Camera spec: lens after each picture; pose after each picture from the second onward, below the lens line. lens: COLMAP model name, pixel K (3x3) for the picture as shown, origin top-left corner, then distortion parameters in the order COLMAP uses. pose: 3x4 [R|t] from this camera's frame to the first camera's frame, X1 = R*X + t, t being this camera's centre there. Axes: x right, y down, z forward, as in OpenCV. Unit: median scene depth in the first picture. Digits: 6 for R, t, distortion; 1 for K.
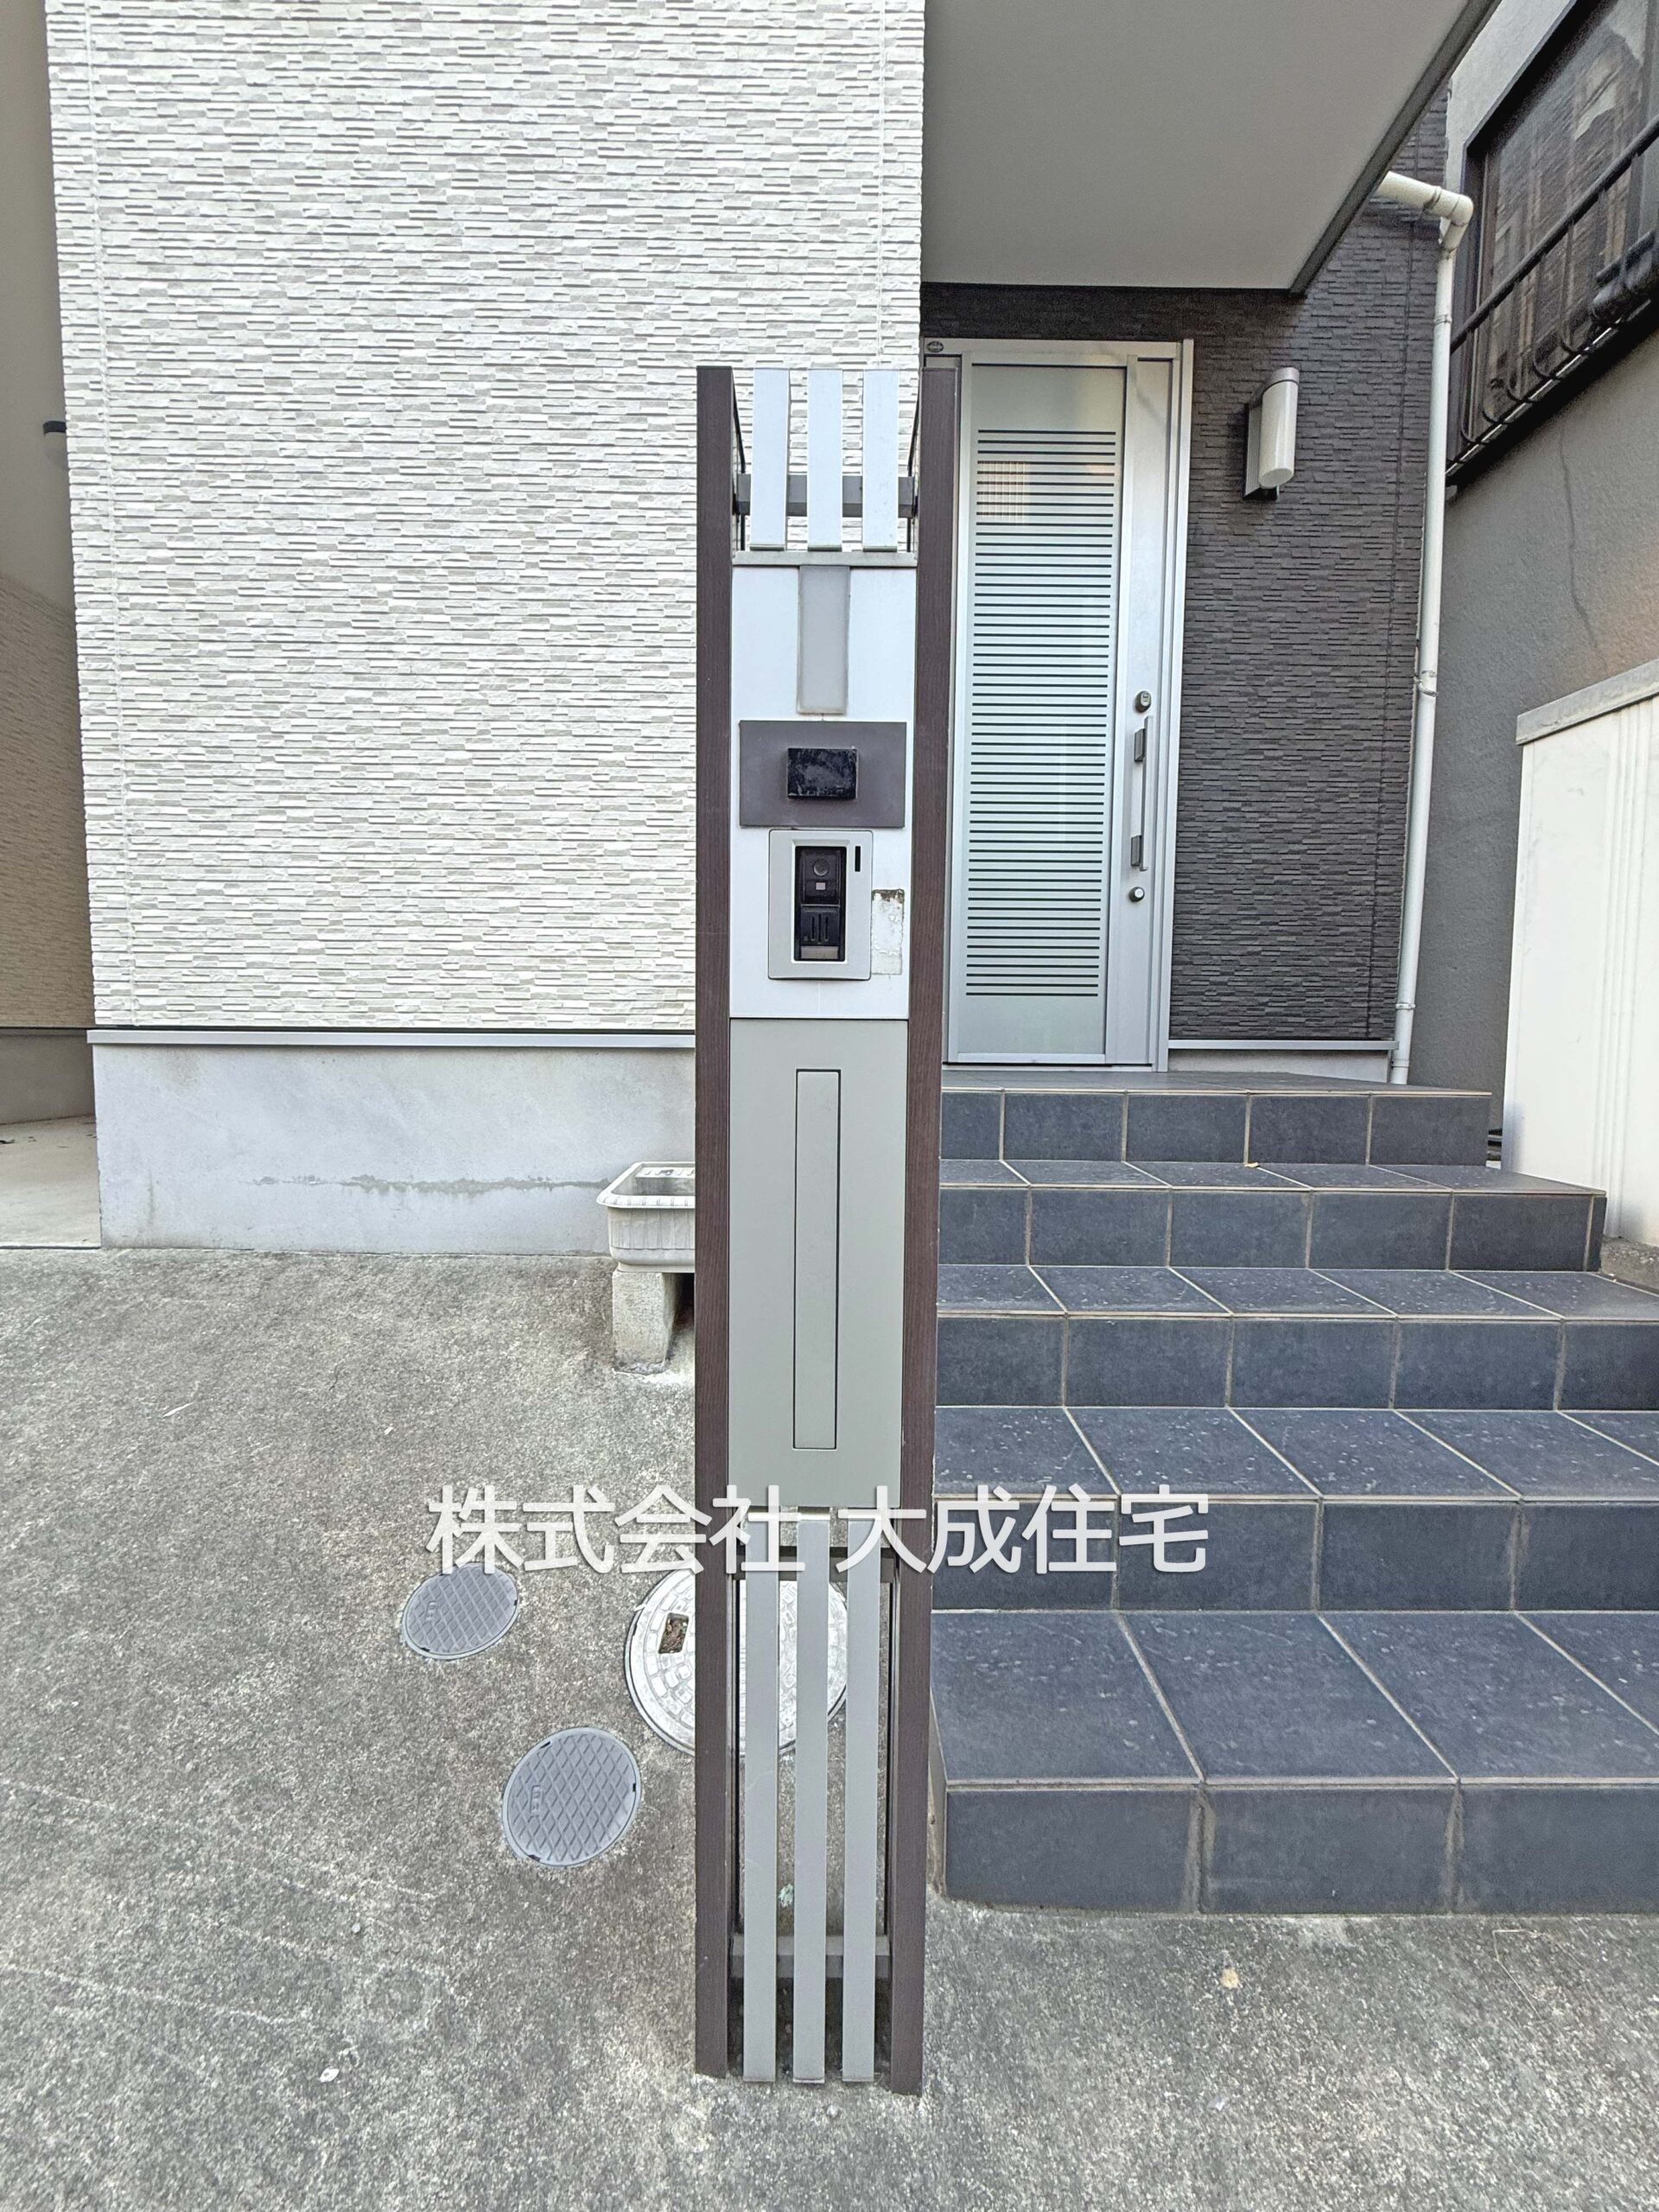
lens RADIAL K [[881.5, 0, 829.3], [0, 881.5, 1101.0], [0, 0, 1]] dist [0.000686, -0.000289]
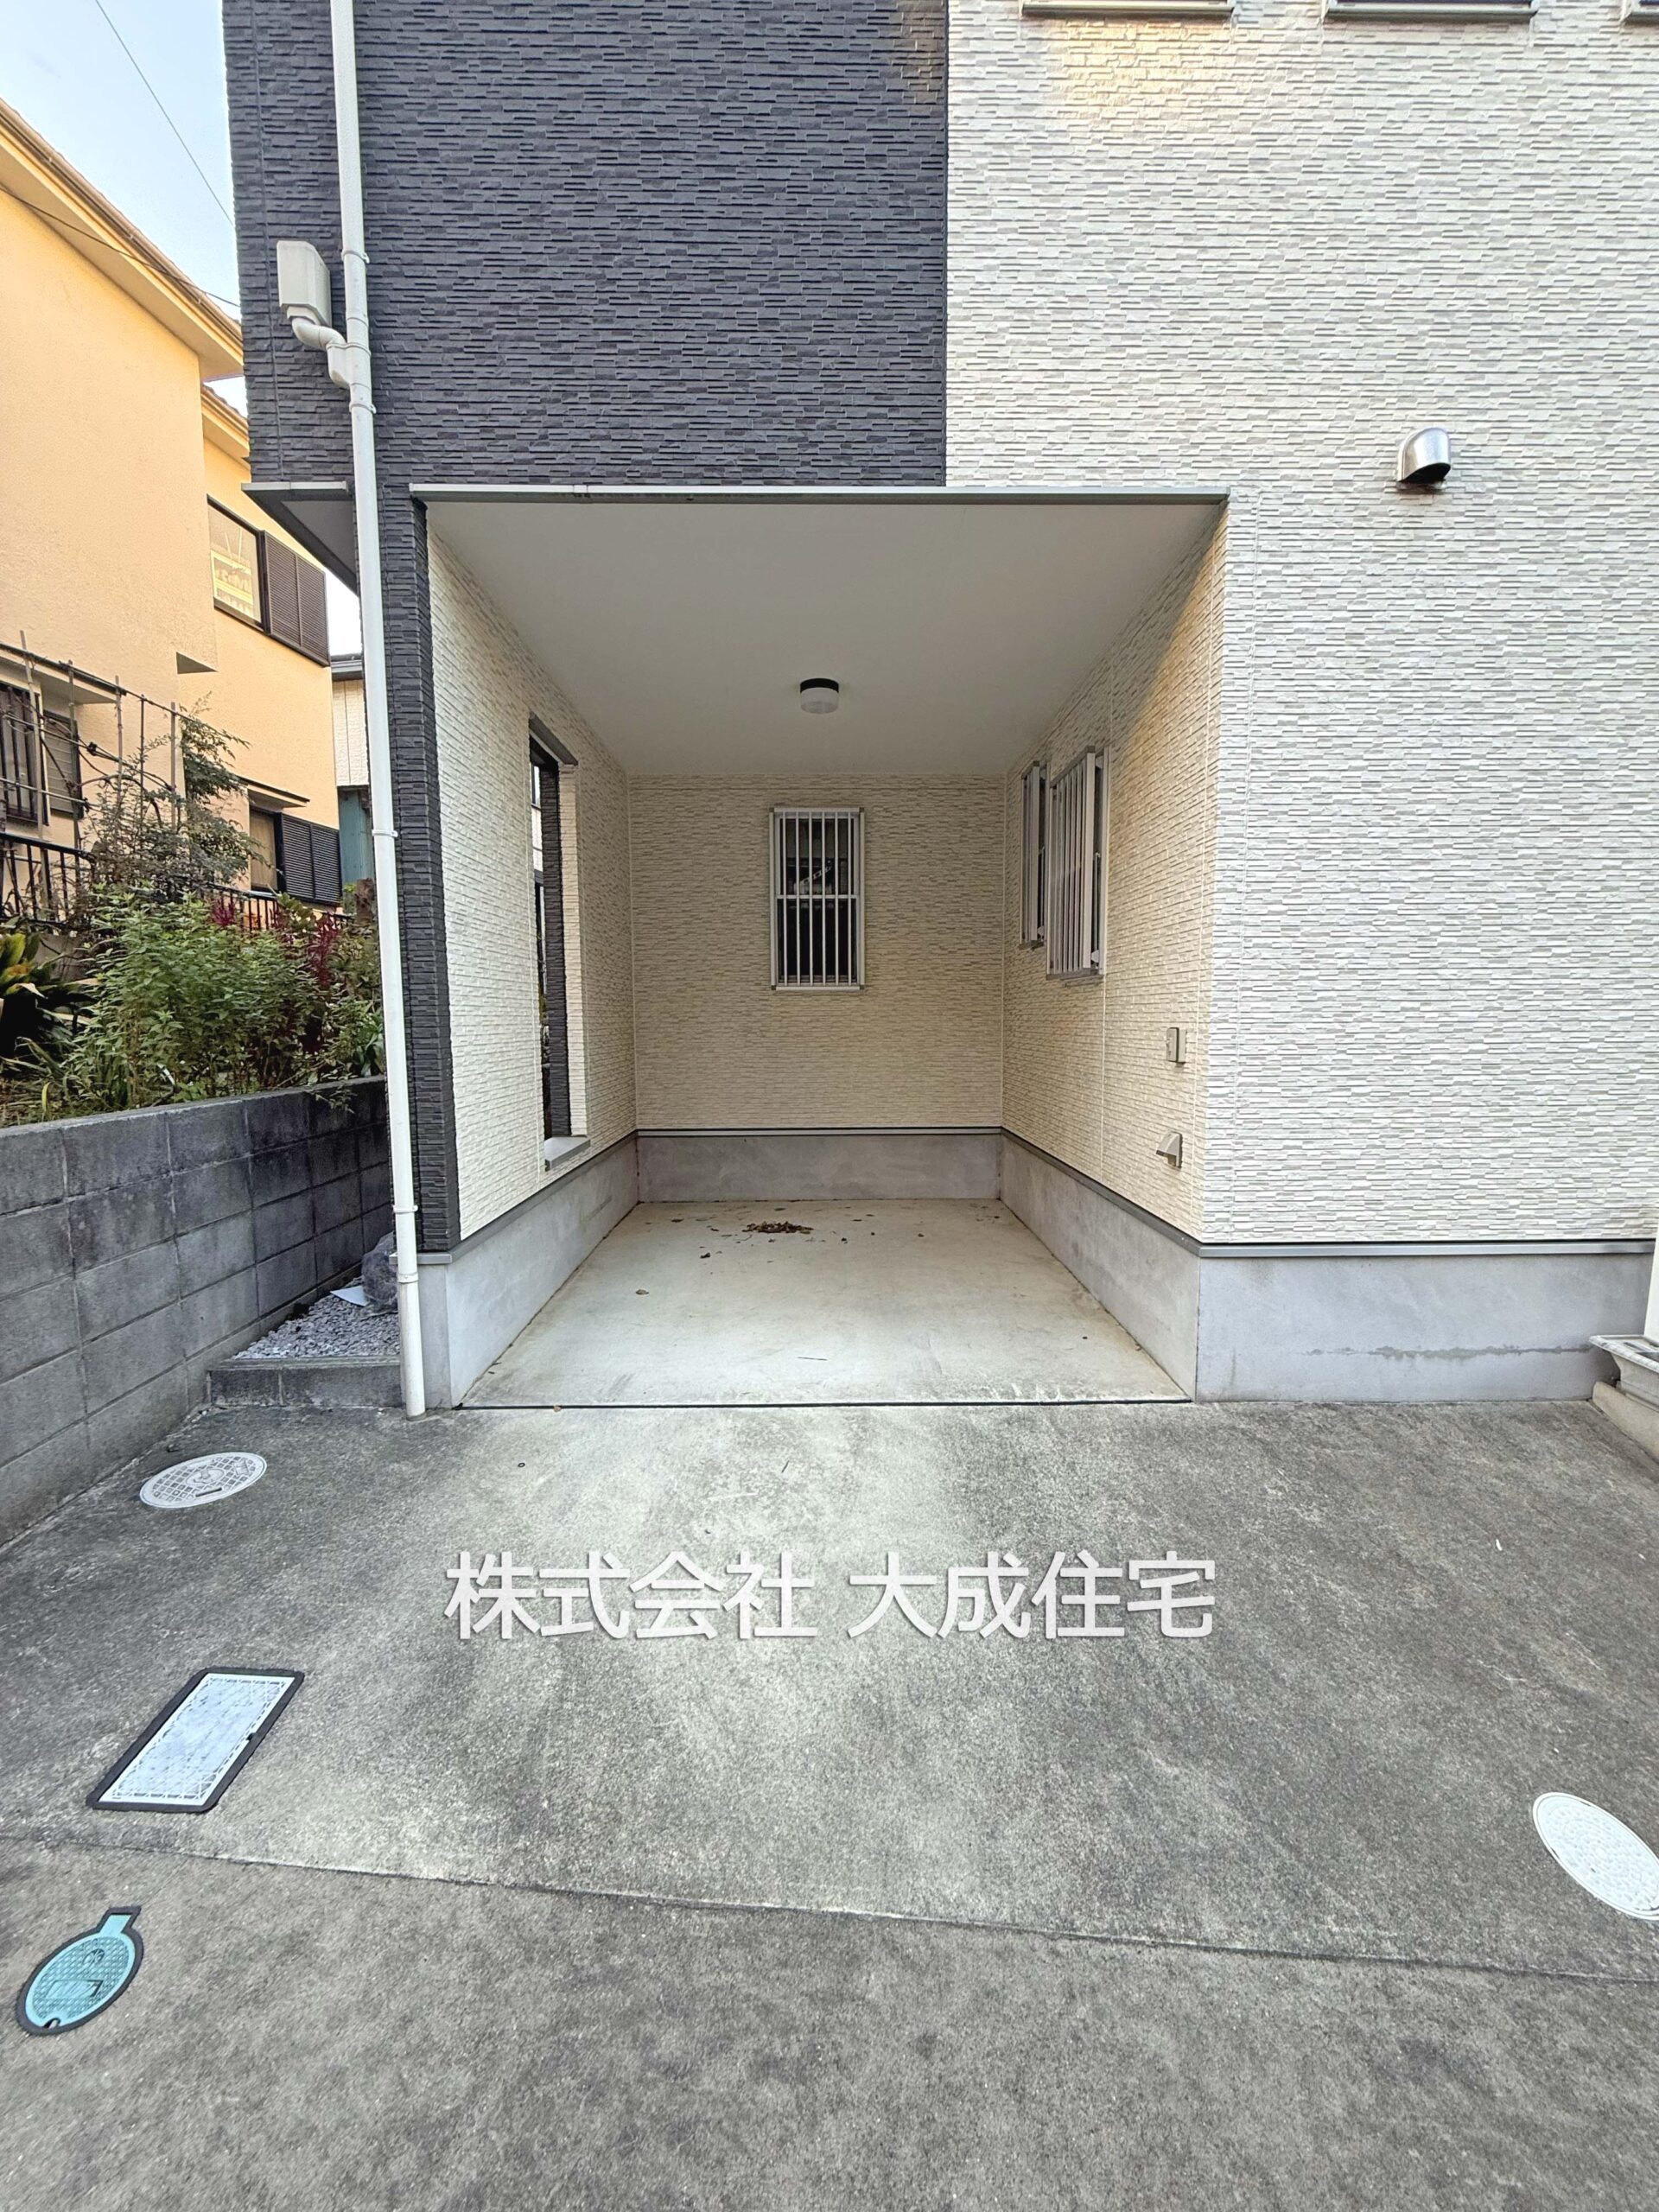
lens RADIAL K [[881.5, 0, 828.1], [0, 881.5, 1102.2], [0, 0, 1]] dist [0.000686, -0.000289]
pose [[0.999879, -0.014548, 0.005521, -1.458773], [0.014429, 0.999674, 0.021076, -0.352635], [-0.005826, -0.020994, 0.999763, -0.376564]]
